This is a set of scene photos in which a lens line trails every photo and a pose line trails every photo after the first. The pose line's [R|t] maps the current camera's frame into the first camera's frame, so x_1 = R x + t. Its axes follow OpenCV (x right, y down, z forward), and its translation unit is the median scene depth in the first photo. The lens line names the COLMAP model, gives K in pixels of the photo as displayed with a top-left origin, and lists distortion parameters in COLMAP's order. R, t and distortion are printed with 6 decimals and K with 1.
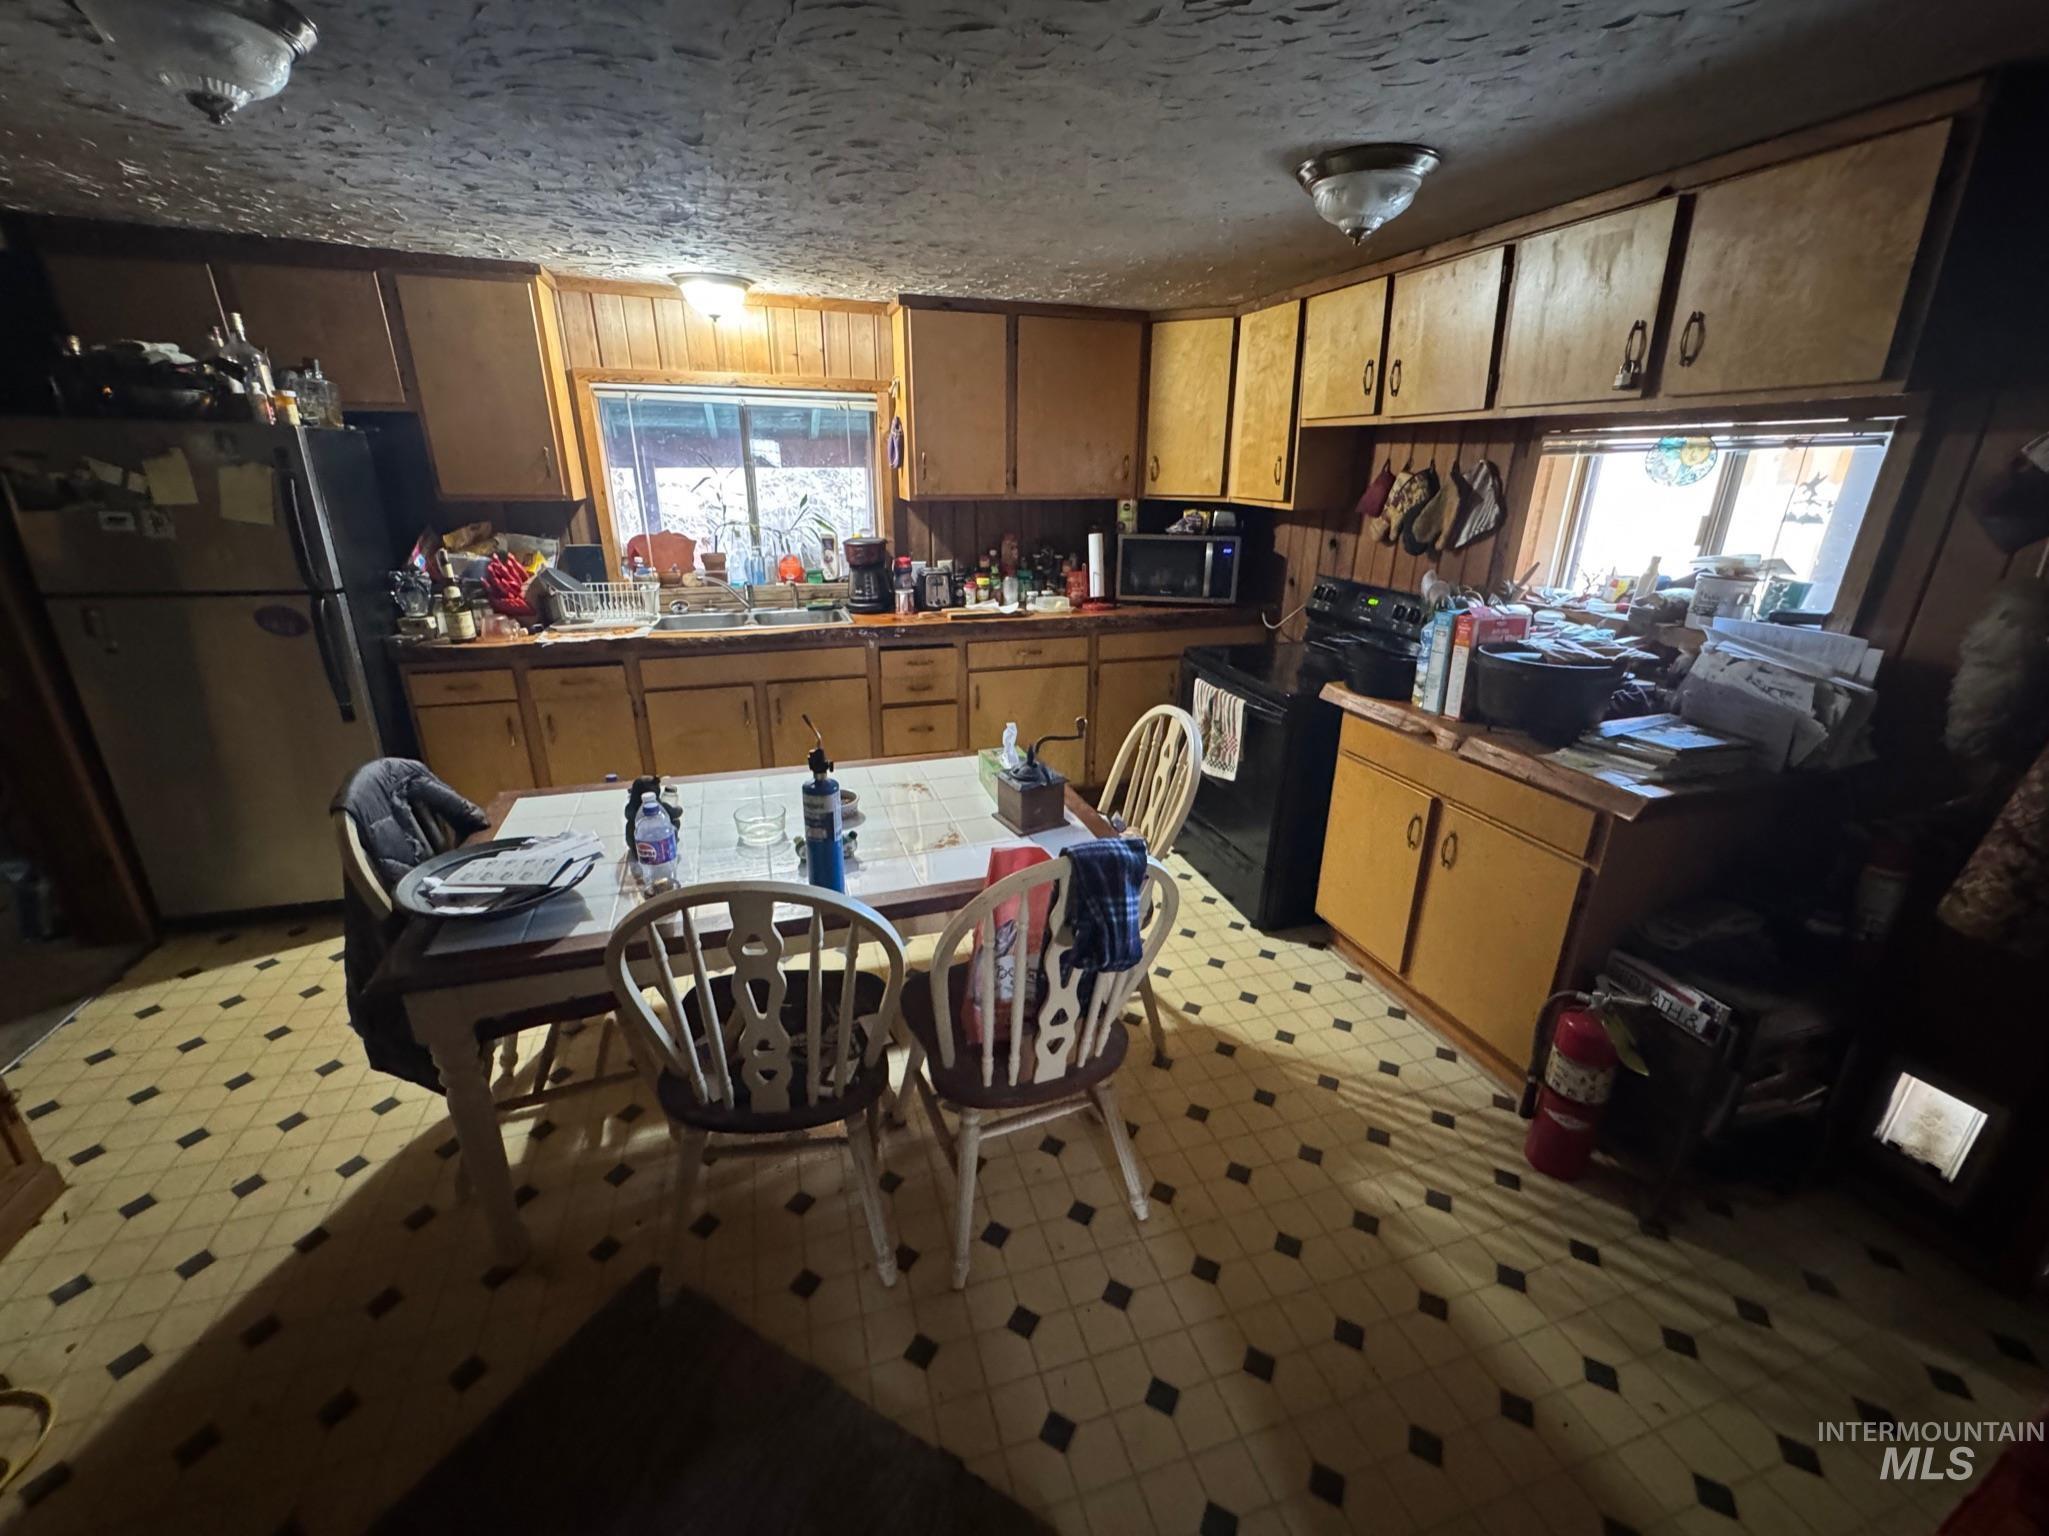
lens RADIAL K [[815.1, 0, 1019.2], [0, 815.1, 766.5], [0, 0, 1]] dist [-0.005703, 0.000774]
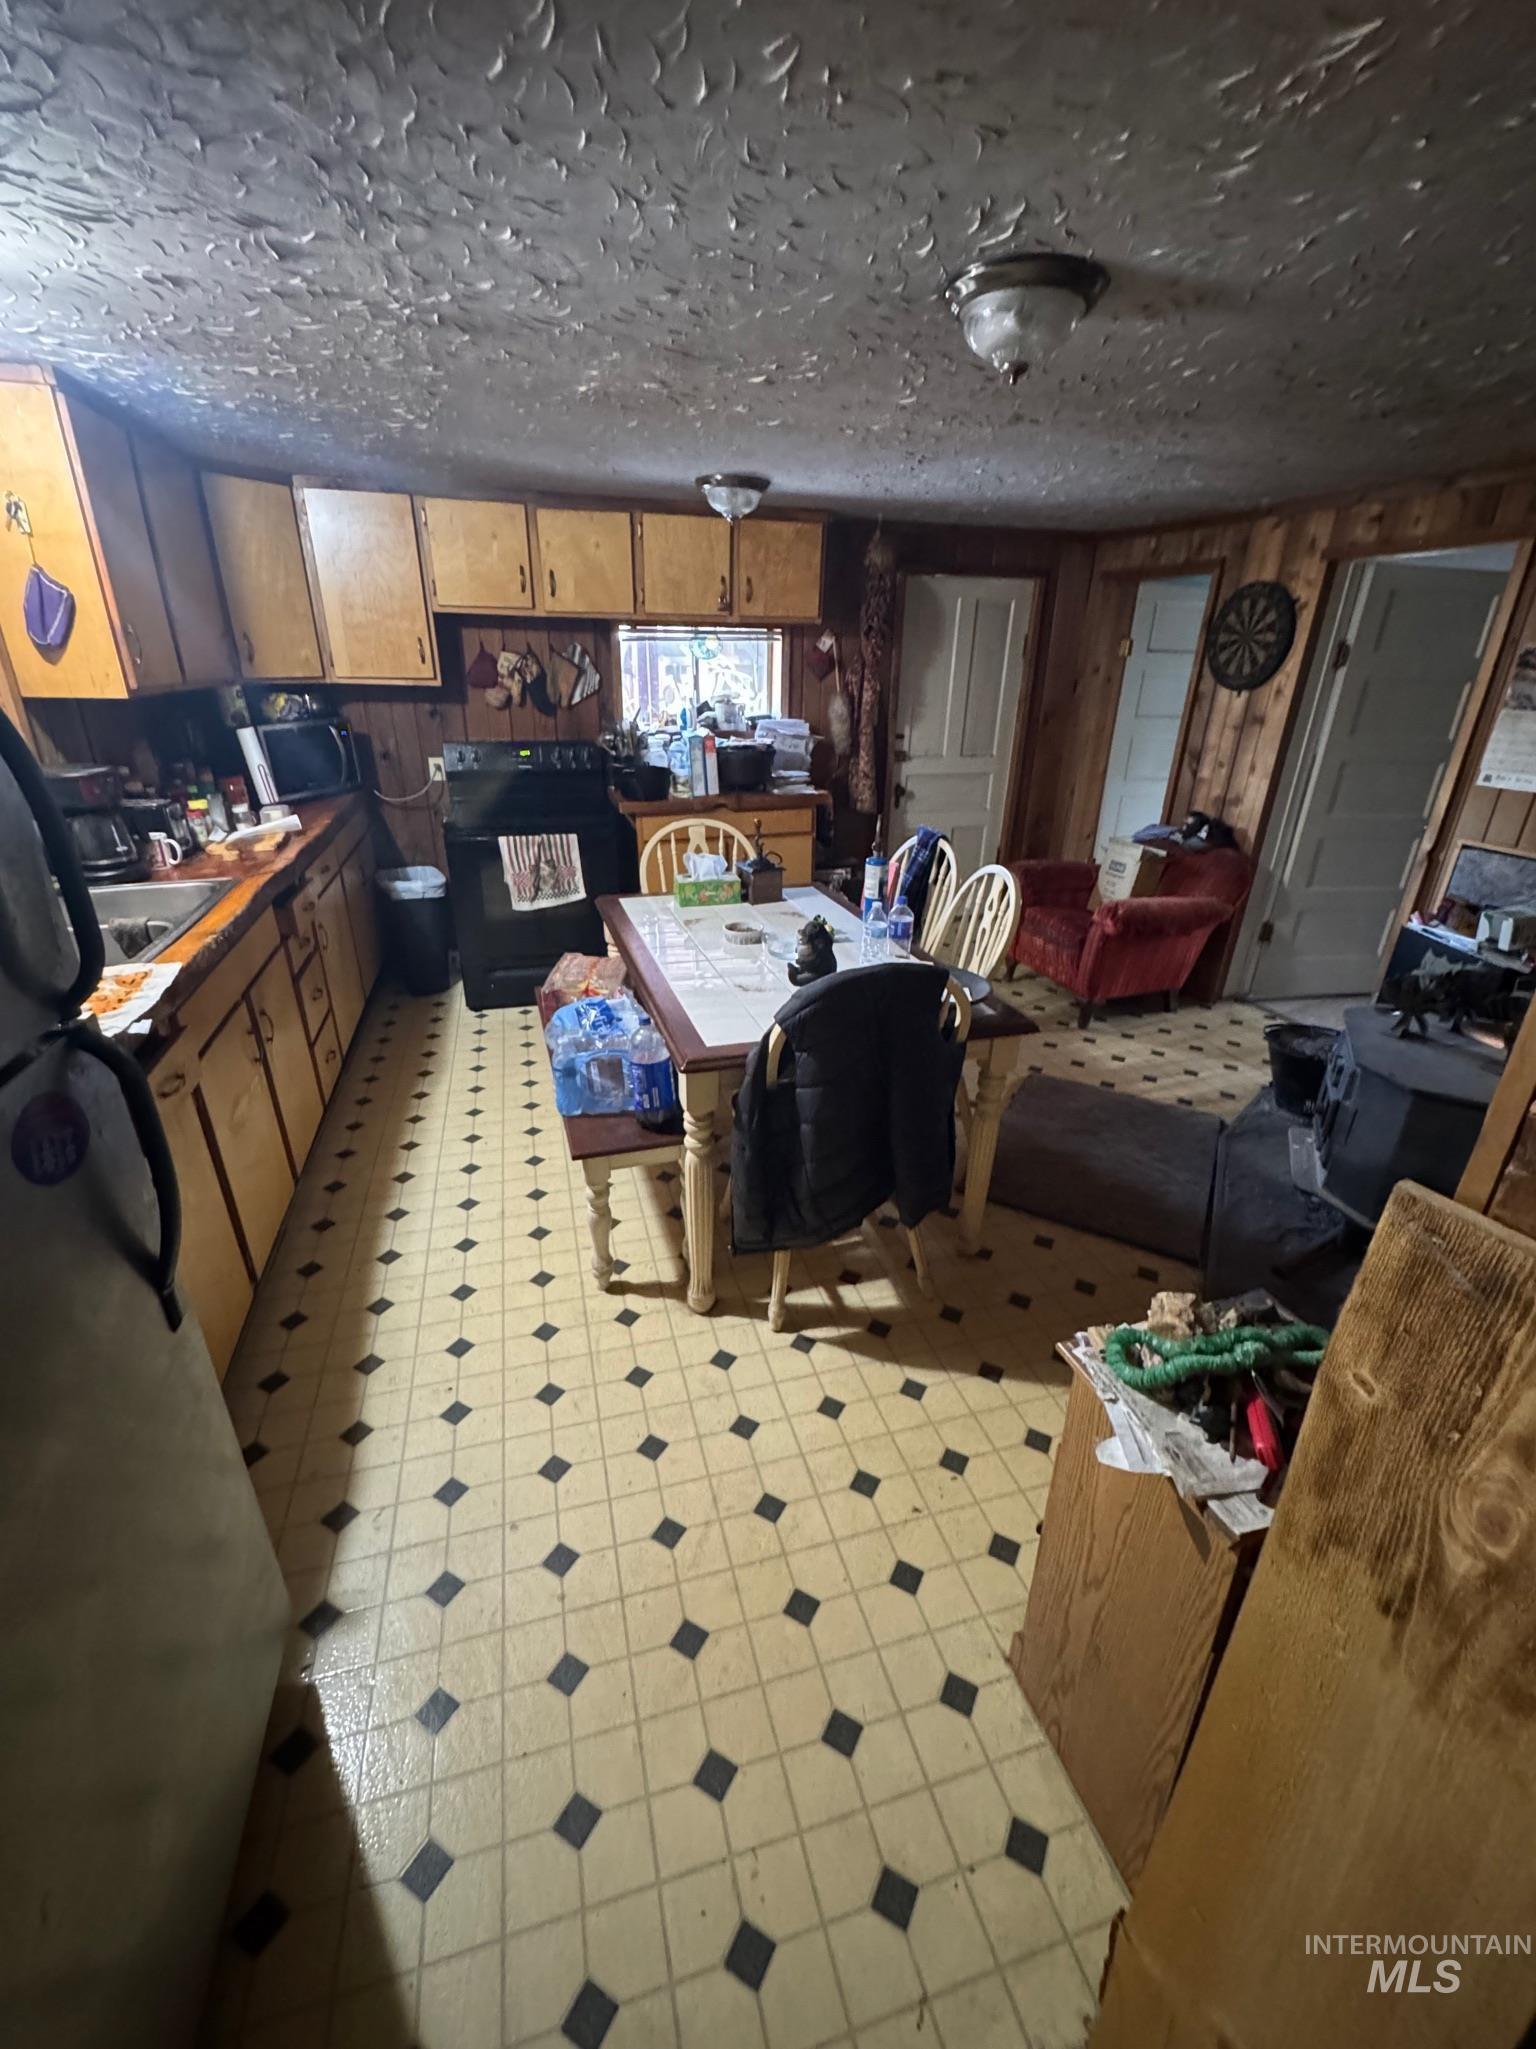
lens RADIAL K [[841.1, 0, 768.0], [0, 841.1, 1024.5], [0, 0, 1]] dist [-0.007357, 0.000215]
pose [[0.020752, -0.409493, 0.912077, -1.133993], [0.333511, 0.862855, 0.379805, -0.240019], [-0.942518, 0.296306, 0.154477, 0.633346]]
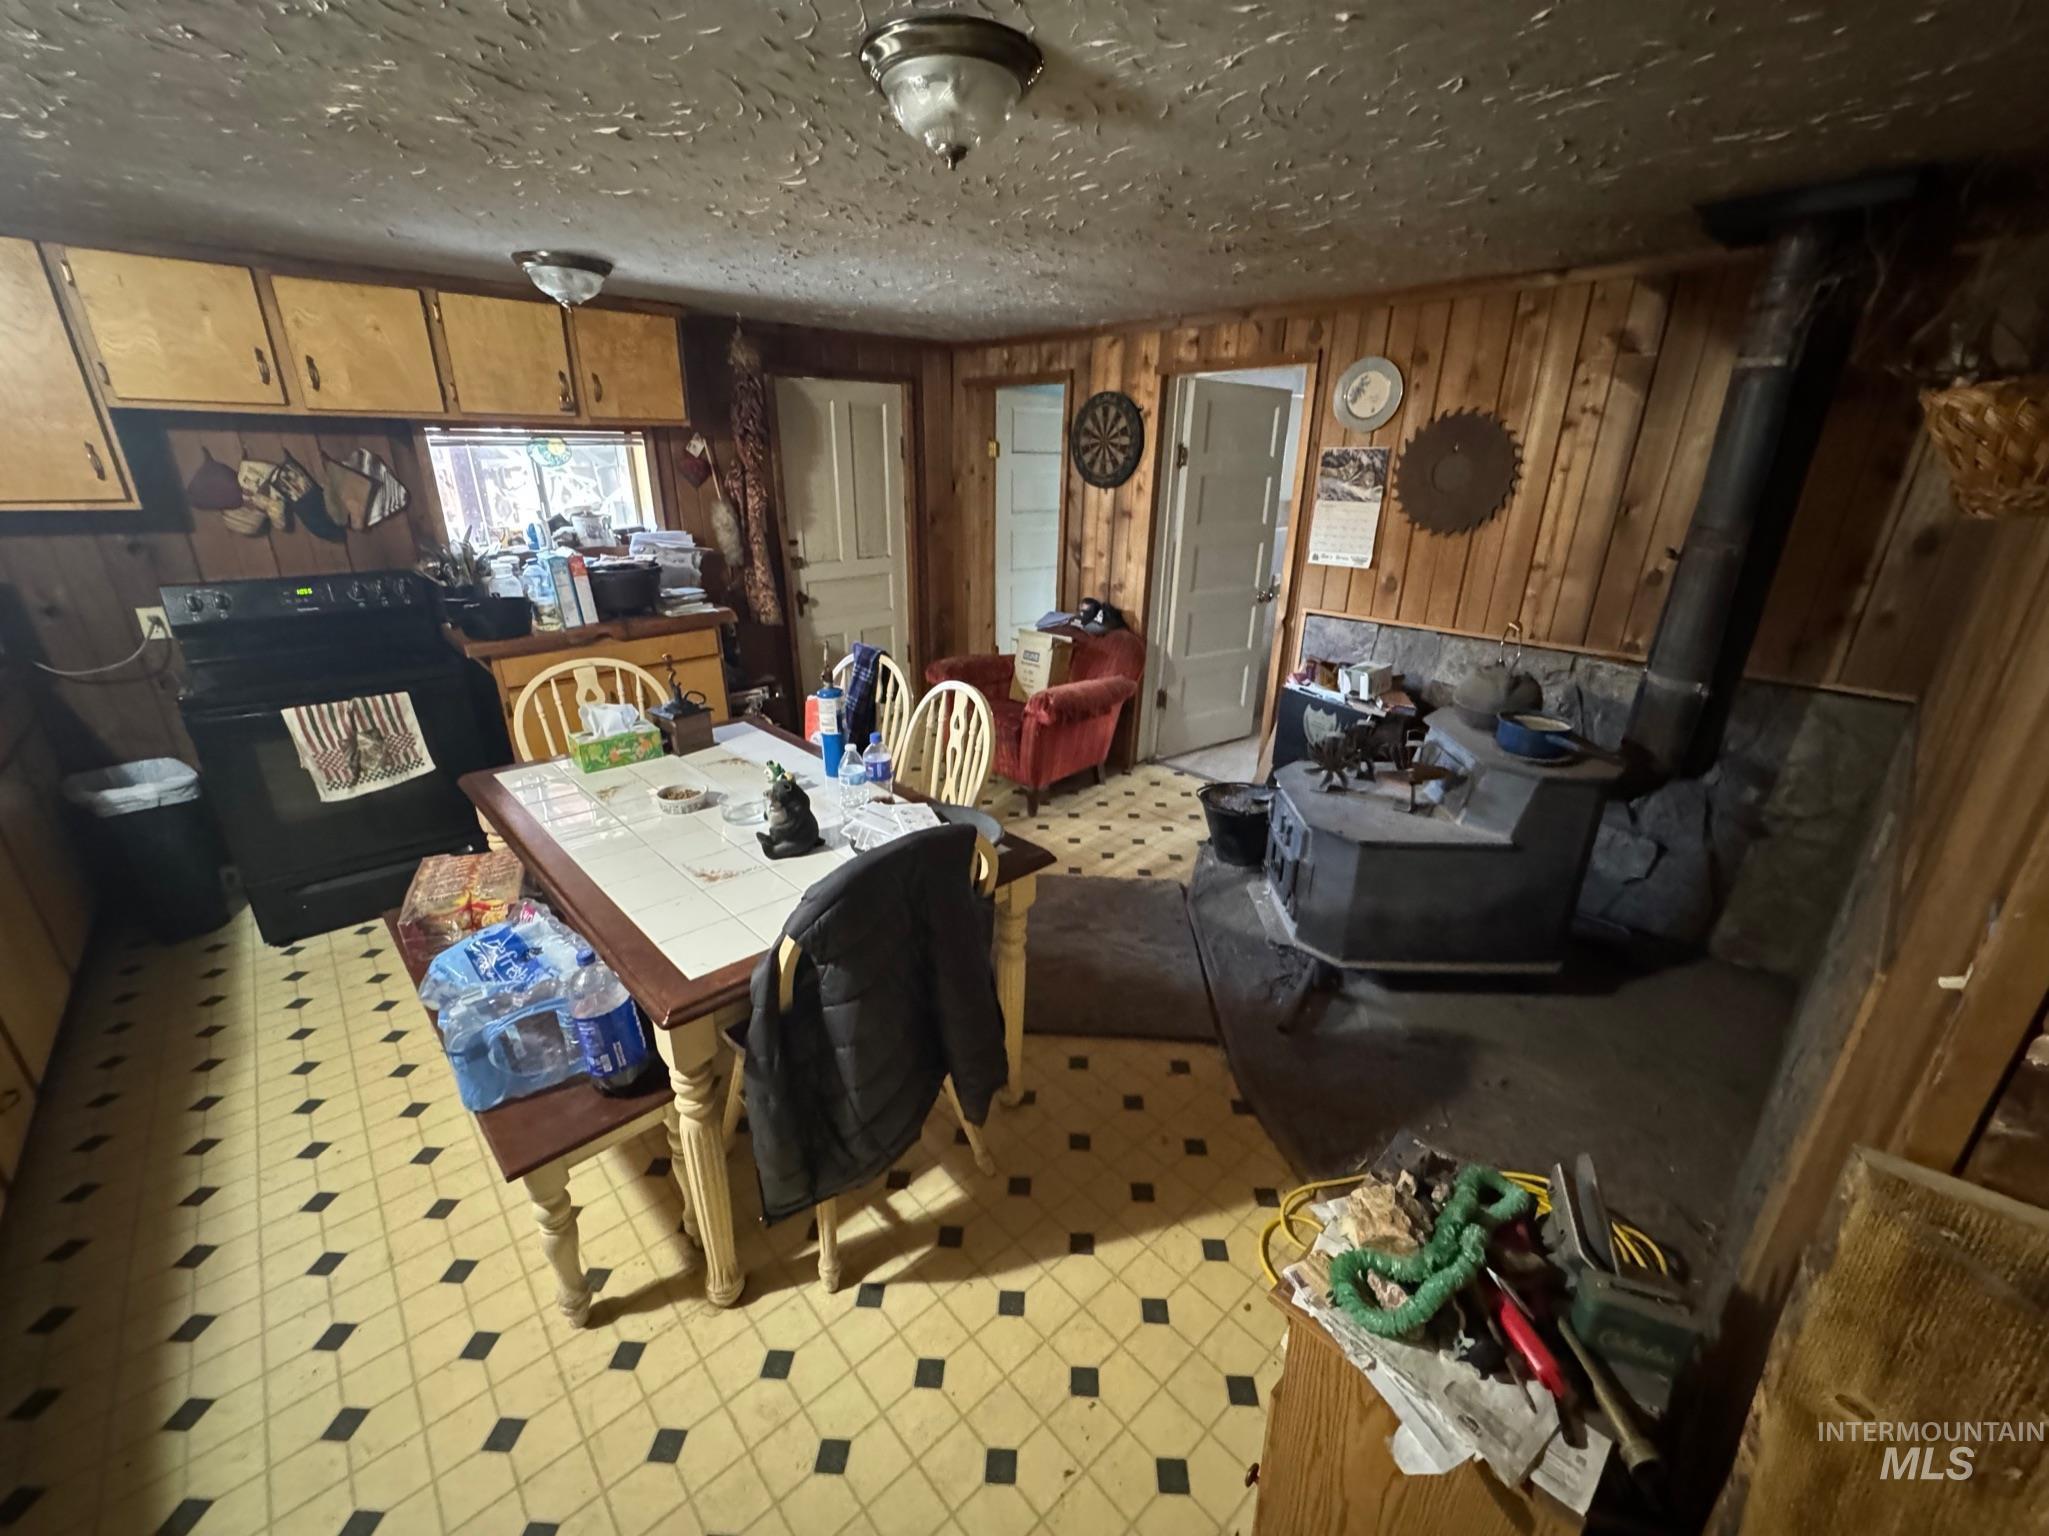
lens RADIAL K [[815.1, 0, 1019.2], [0, 815.1, 766.5], [0, 0, 1]] dist [-0.005703, 0.000774]
pose [[-0.418260, -0.333395, 0.844930, -0.978455], [0.304061, 0.825148, 0.476107, -0.268596], [-0.855924, 0.456046, -0.243754, 0.681448]]
